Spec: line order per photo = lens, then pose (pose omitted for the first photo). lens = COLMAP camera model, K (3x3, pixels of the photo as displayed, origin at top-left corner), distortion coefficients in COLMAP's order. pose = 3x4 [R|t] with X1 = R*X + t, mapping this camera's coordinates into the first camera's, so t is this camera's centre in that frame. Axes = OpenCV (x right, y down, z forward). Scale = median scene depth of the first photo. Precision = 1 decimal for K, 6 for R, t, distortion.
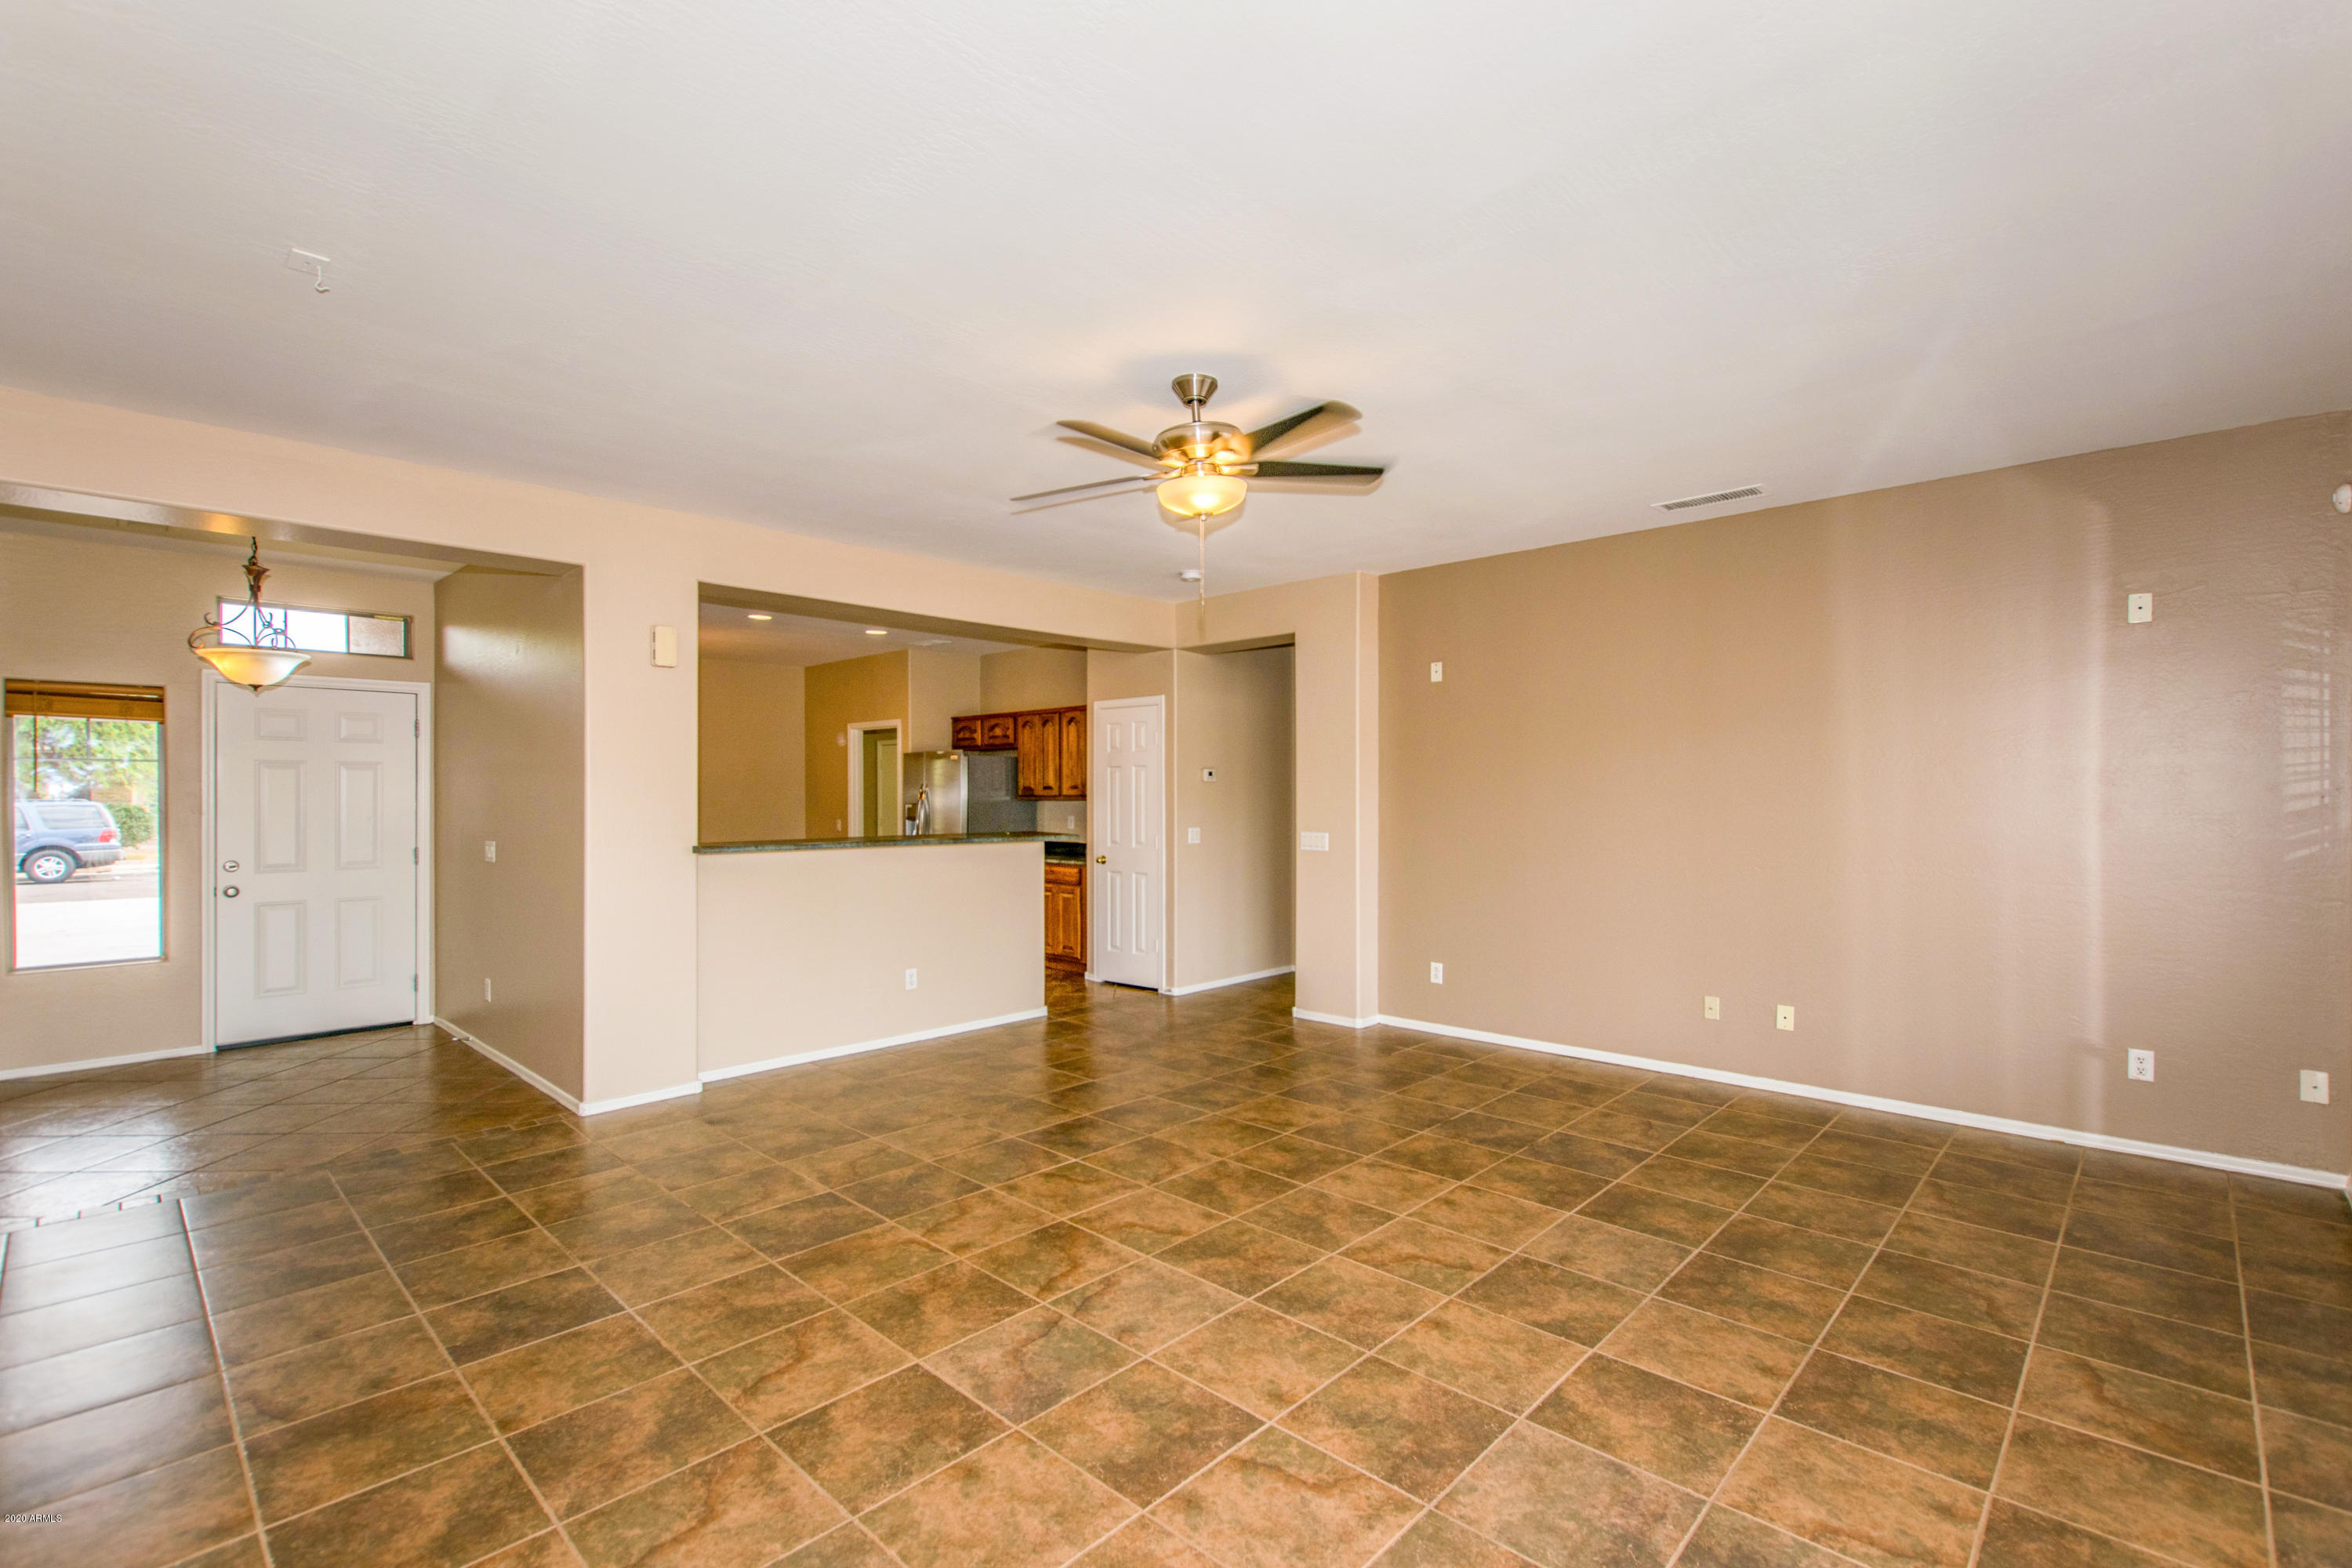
lens RADIAL K [[1041.1, 0, 1176.0], [0, 1041.1, 784.0], [0, 0, 1]] dist [0.004661, 0.000276]
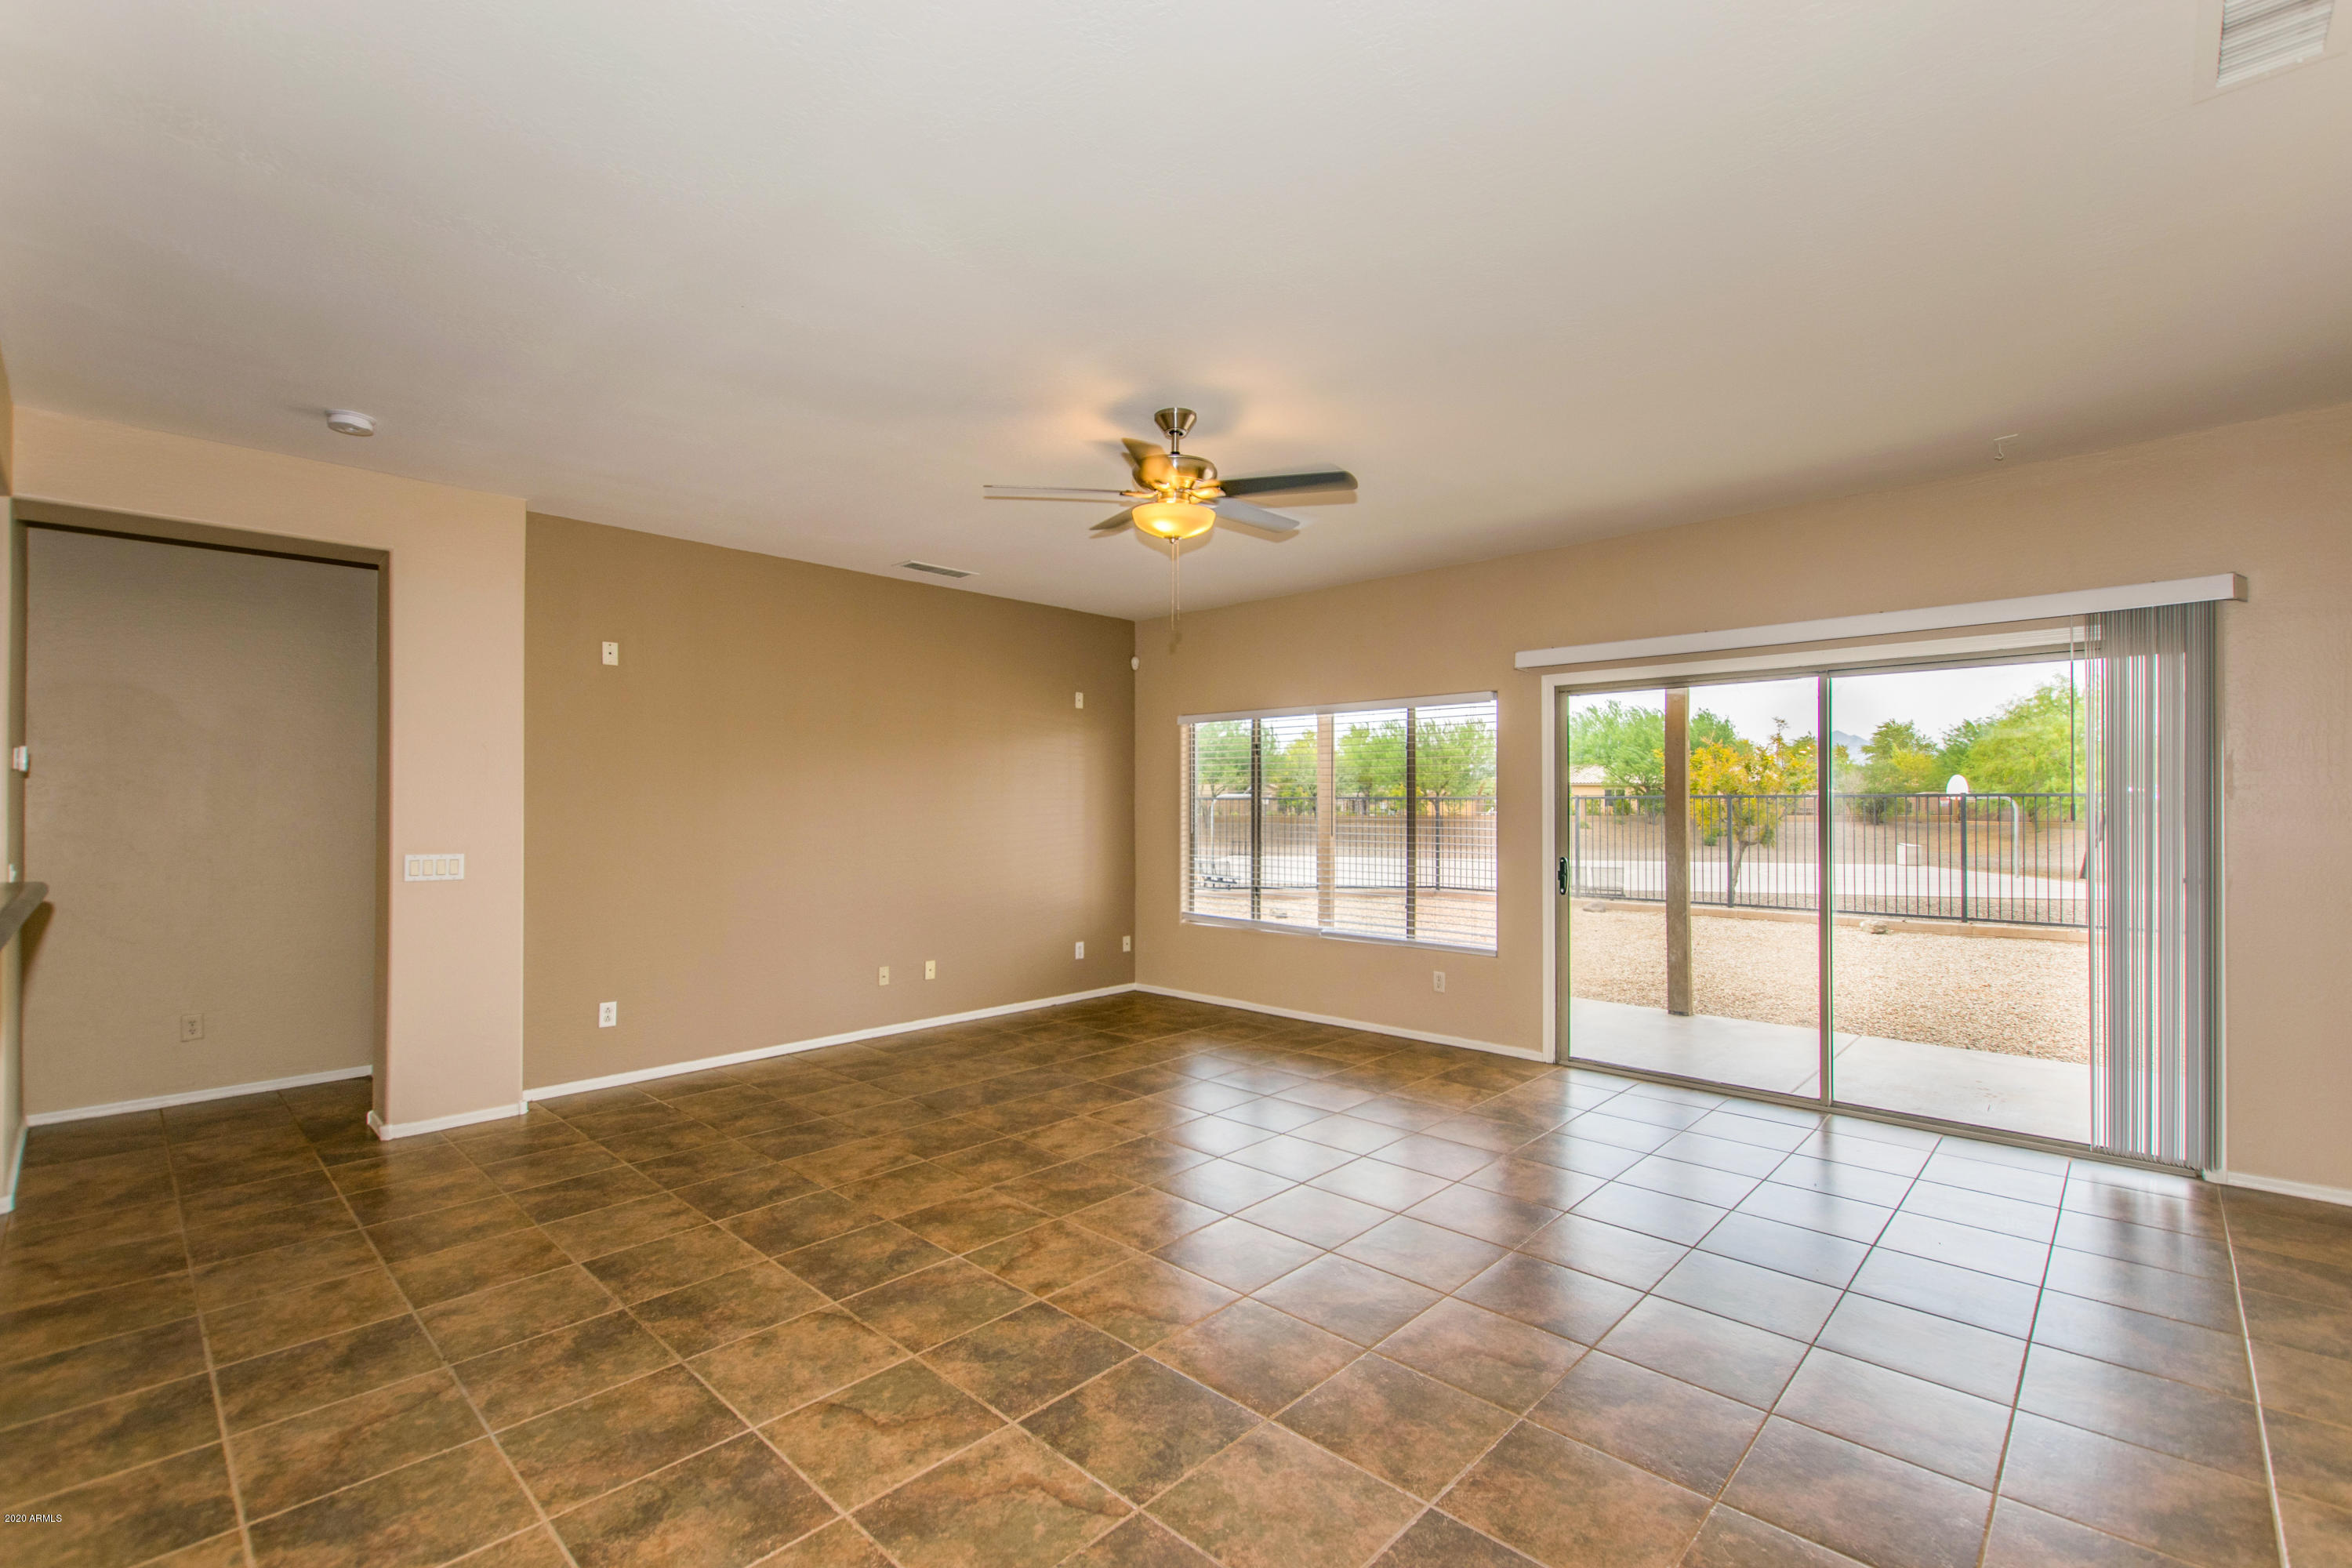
lens RADIAL K [[1032.6, 0, 1168.5], [0, 1032.6, 800.0], [0, 0, 1]] dist [0.000762, -0.000469]
pose [[0.002049, 0.009799, 0.999950, -0.985858], [-0.005956, 0.999934, -0.009787, 0.026314], [-0.999980, -0.005936, 0.002107, 0.944473]]
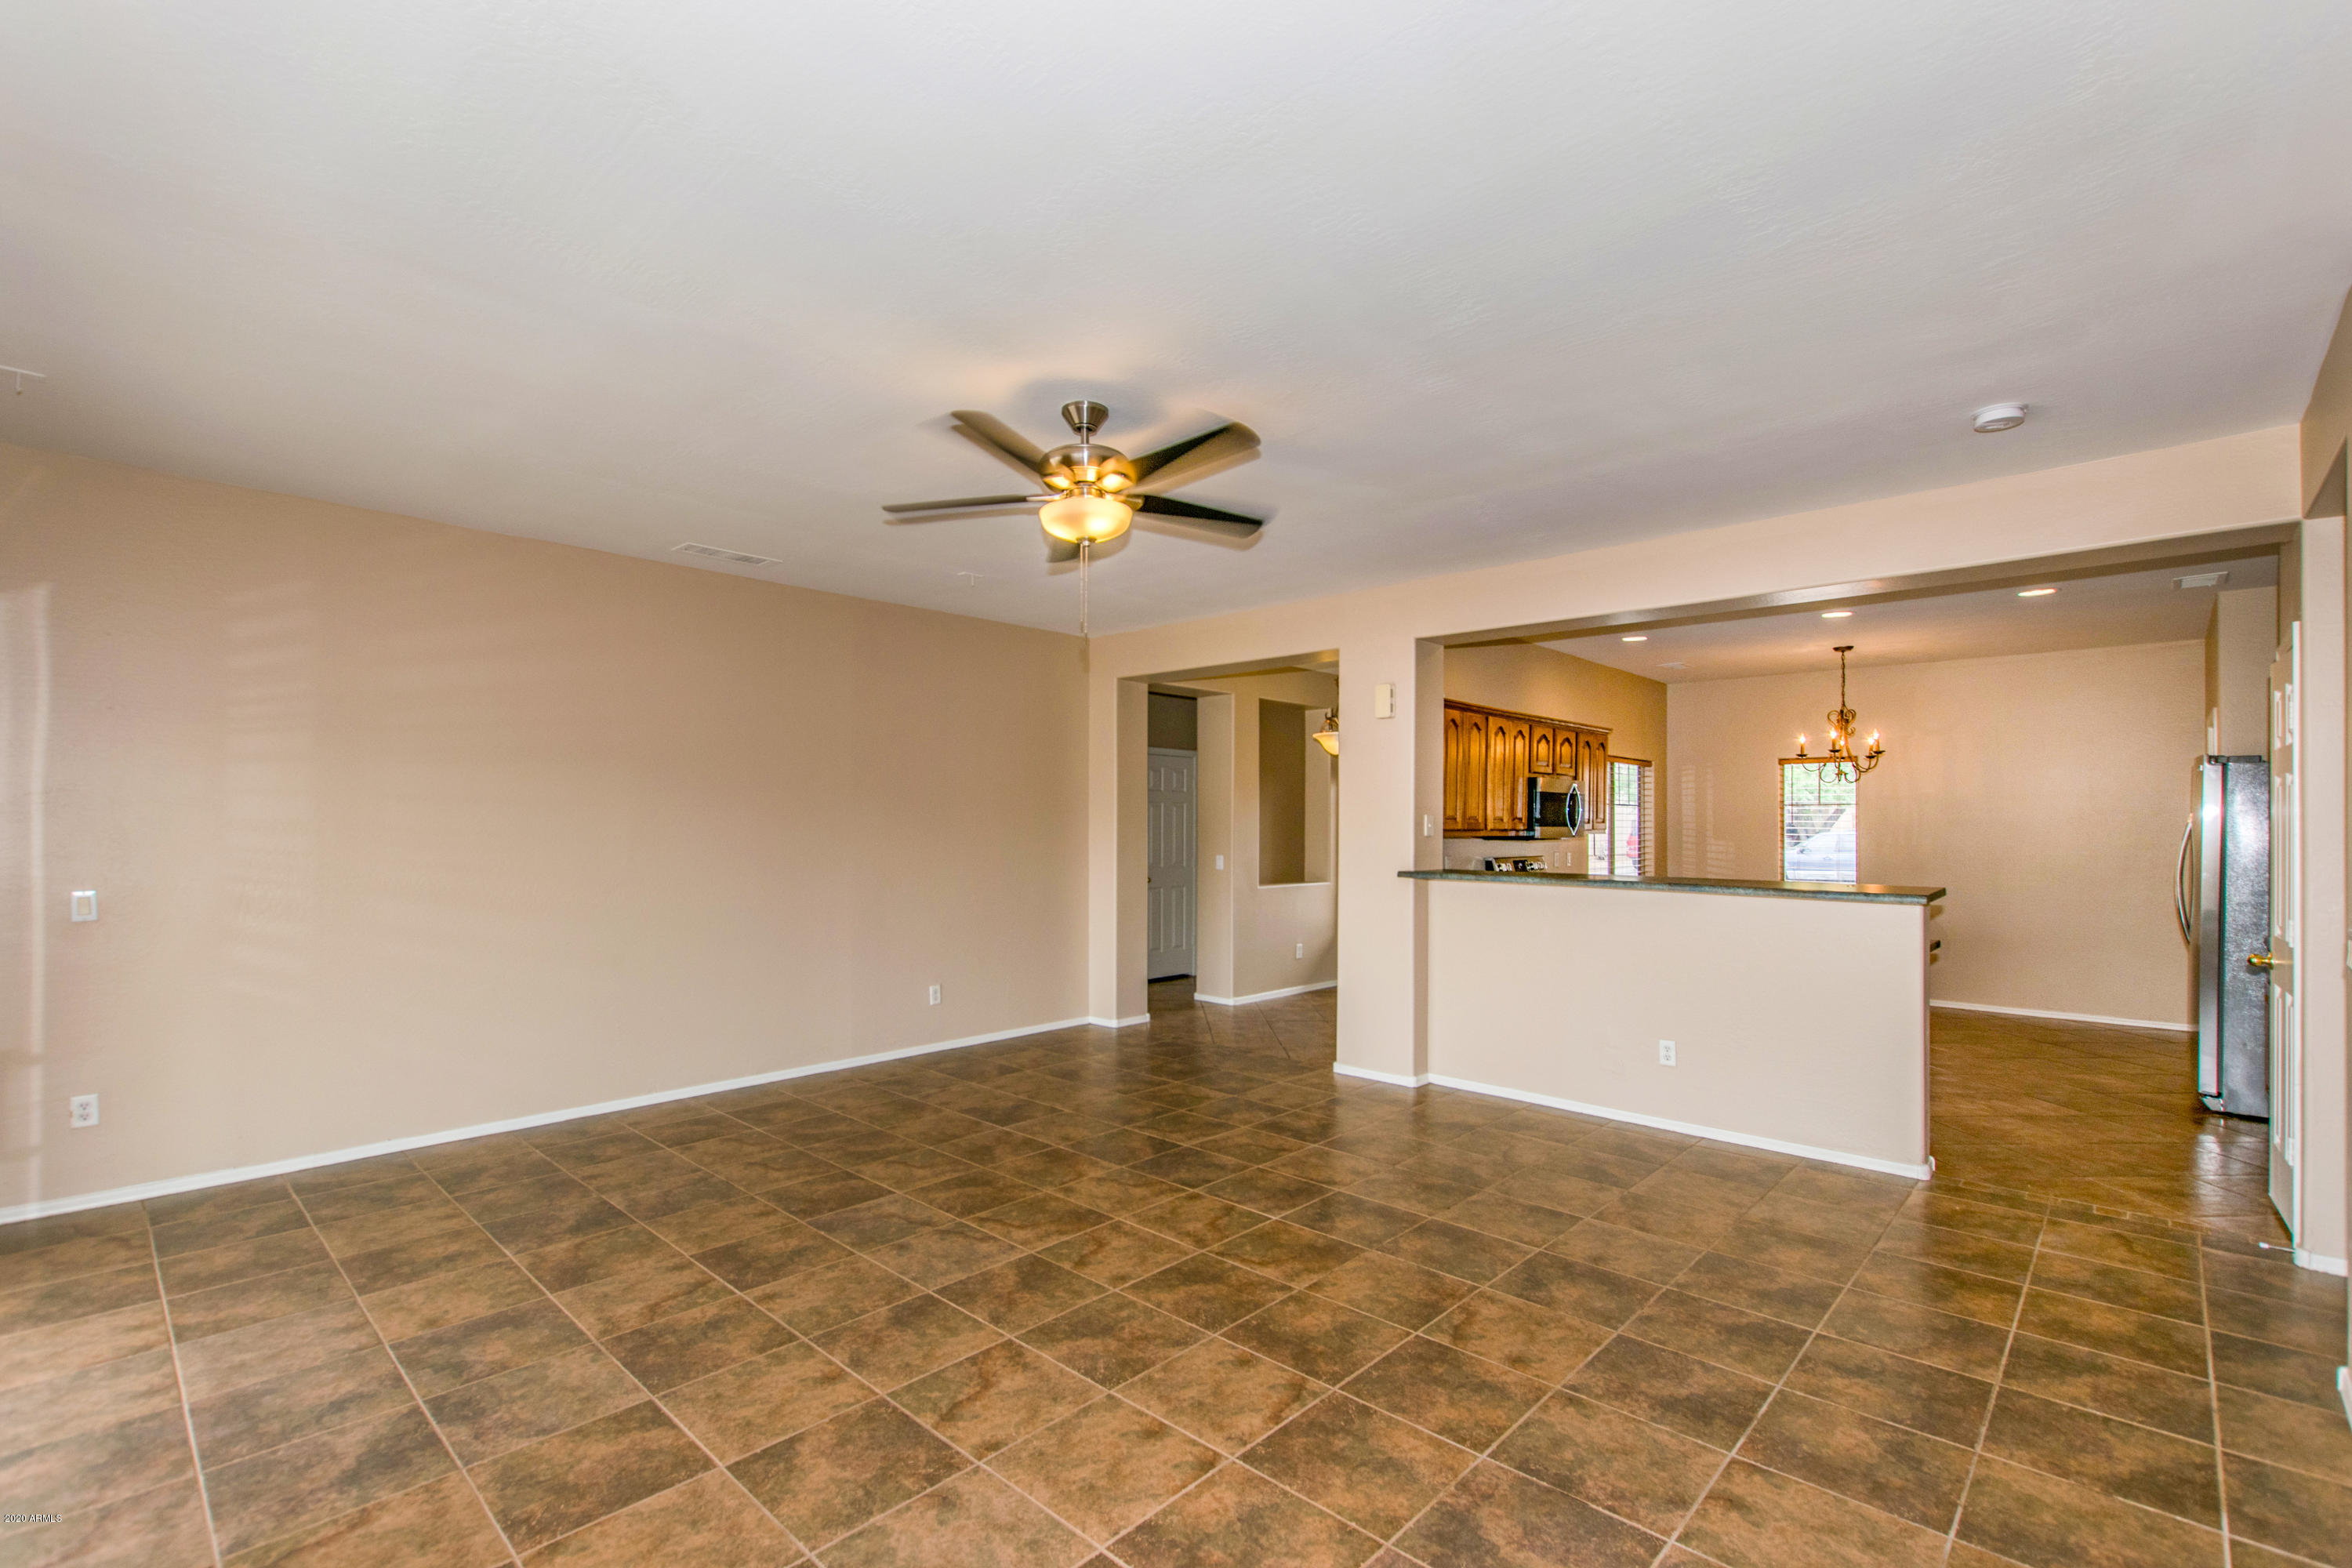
lens RADIAL K [[1032.6, 0, 1168.5], [0, 1032.6, 800.0], [0, 0, 1]] dist [0.000762, -0.000469]
pose [[0.012033, -0.019658, -0.999734, 0.939452], [0.004253, 0.999799, -0.019608, 0.003550], [0.999919, -0.004016, 0.012114, 1.003755]]
